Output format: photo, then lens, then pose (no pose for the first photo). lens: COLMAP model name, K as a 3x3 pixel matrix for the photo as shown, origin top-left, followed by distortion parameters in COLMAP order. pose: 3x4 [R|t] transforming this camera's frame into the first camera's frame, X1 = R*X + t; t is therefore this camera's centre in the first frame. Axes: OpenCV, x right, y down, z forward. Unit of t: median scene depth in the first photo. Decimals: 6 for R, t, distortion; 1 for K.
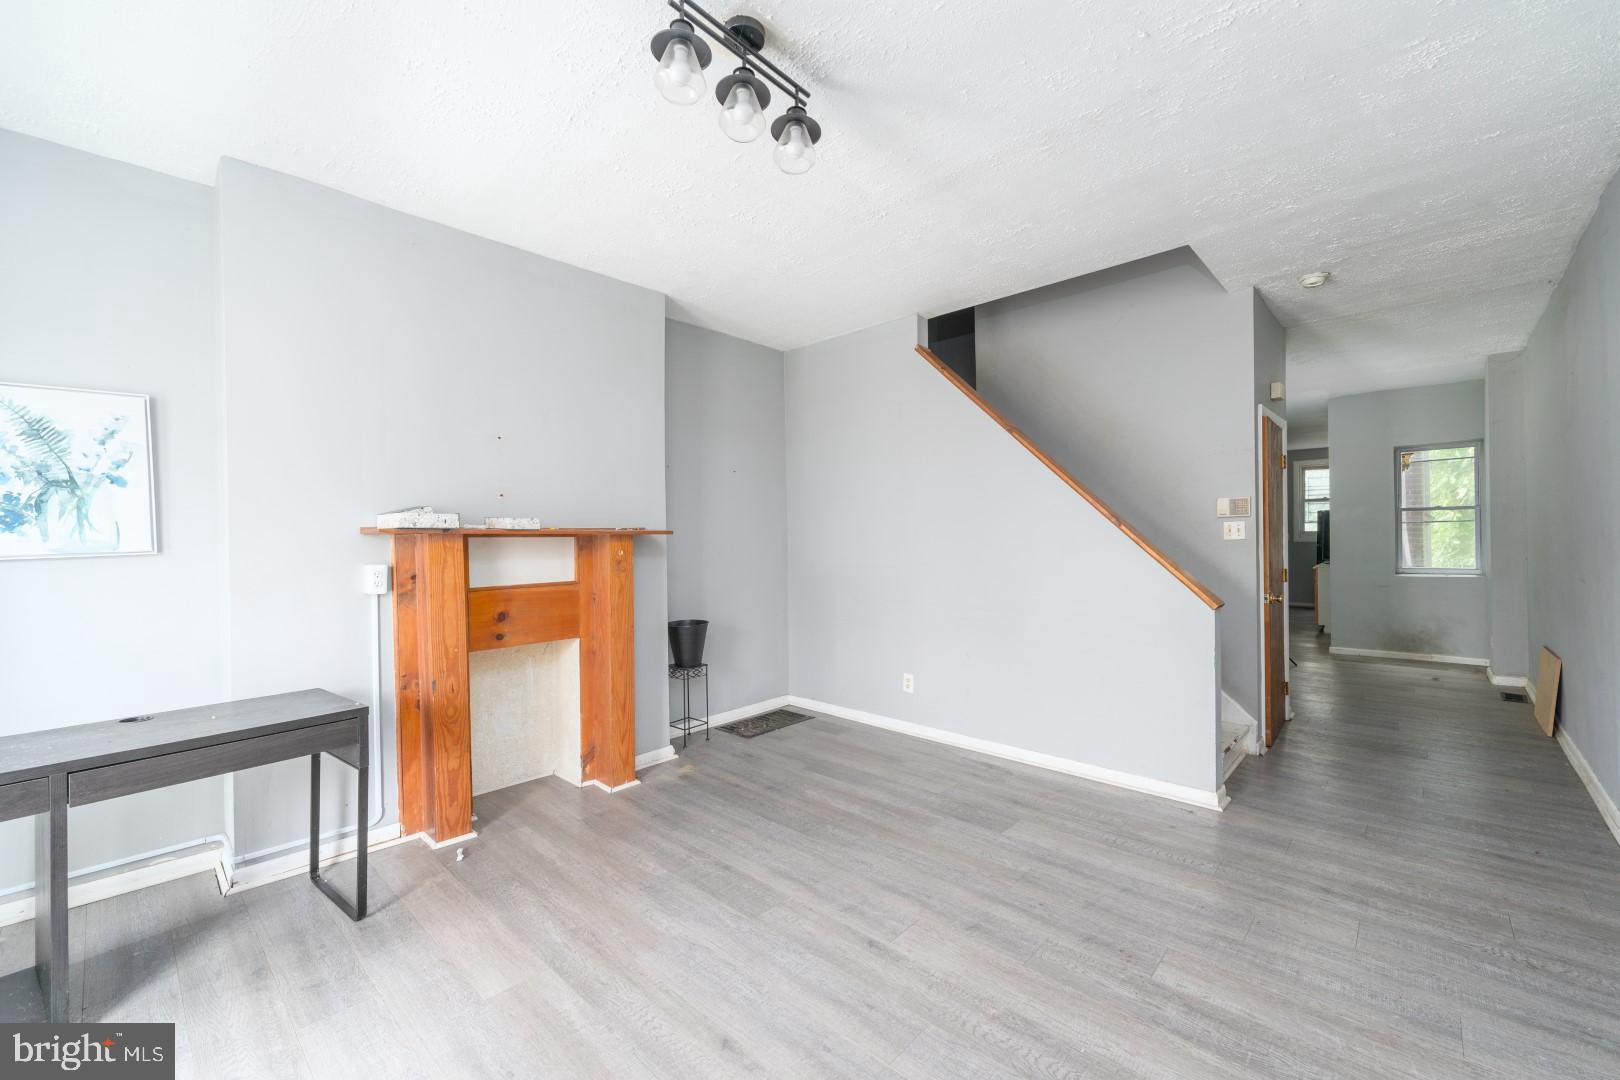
lens RADIAL K [[660.2, 0, 814.6], [0, 660.2, 540.4], [0, 0, 1]] dist [0.000501, -0.000714]
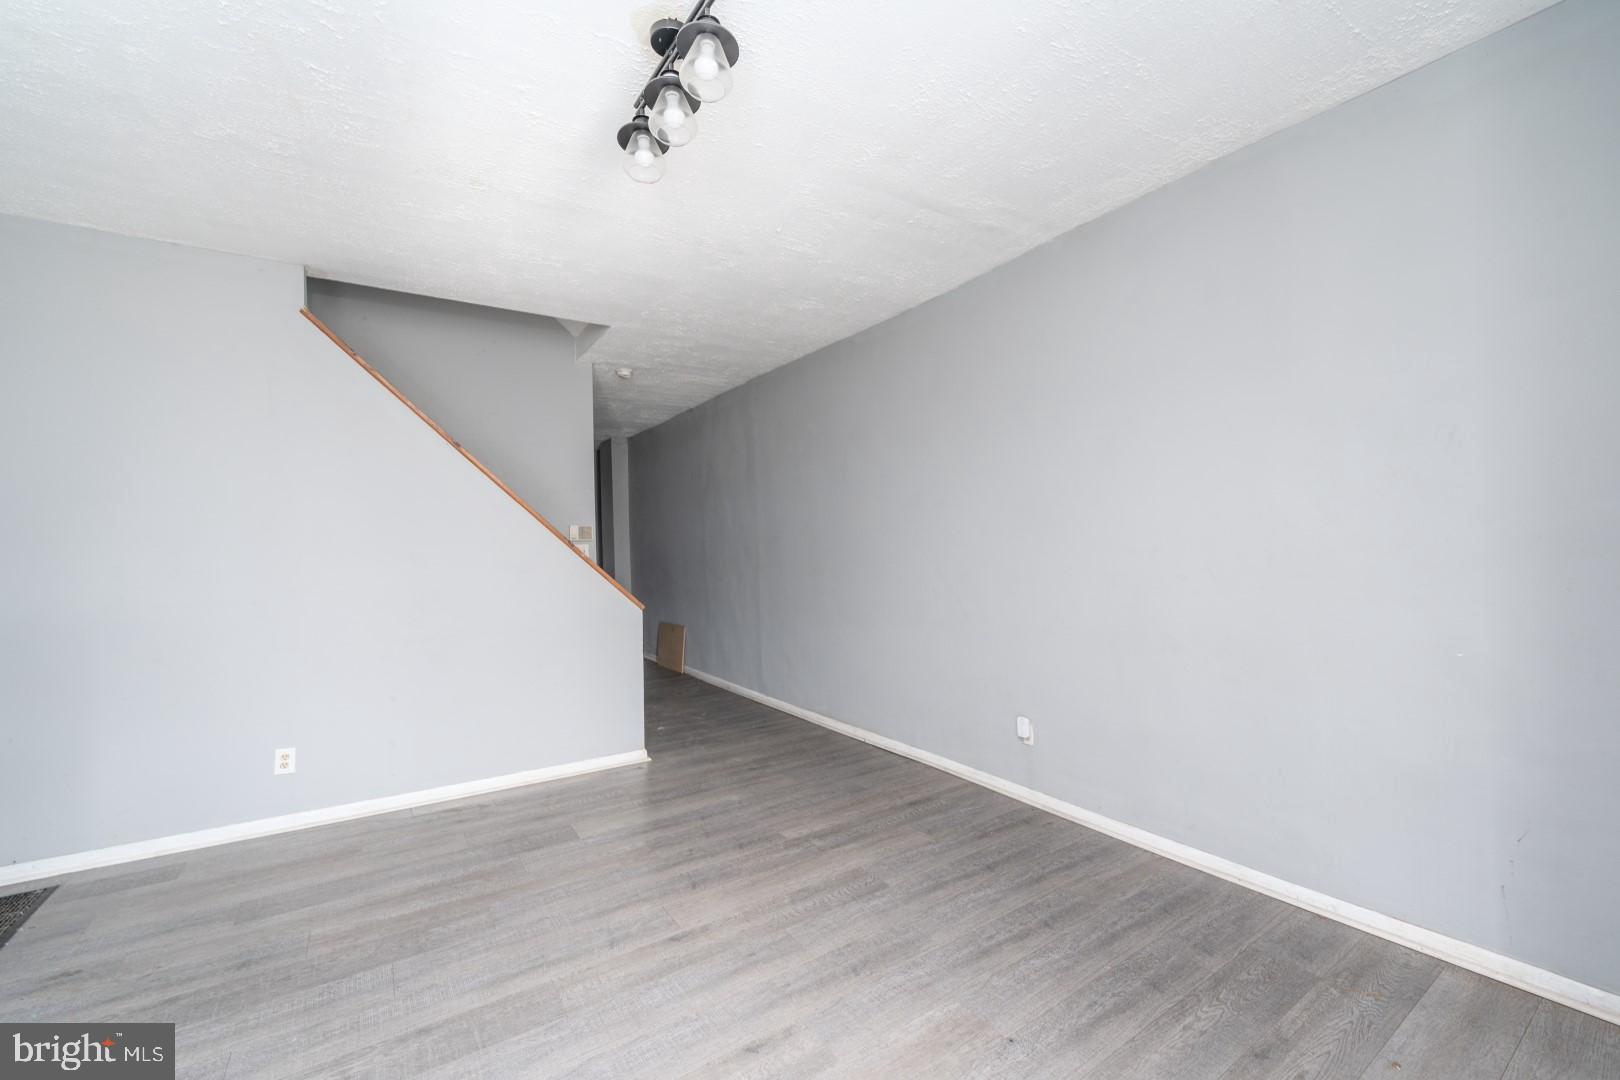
lens RADIAL K [[660.2, 0, 815.0], [0, 660.2, 538.8], [0, 0, 1]] dist [0.000501, -0.000714]
pose [[0.220647, 0.021246, 0.975122, -0.606850], [0.022369, 0.999390, -0.026836, 0.005874], [-0.975097, 0.027734, 0.220037, 0.360634]]
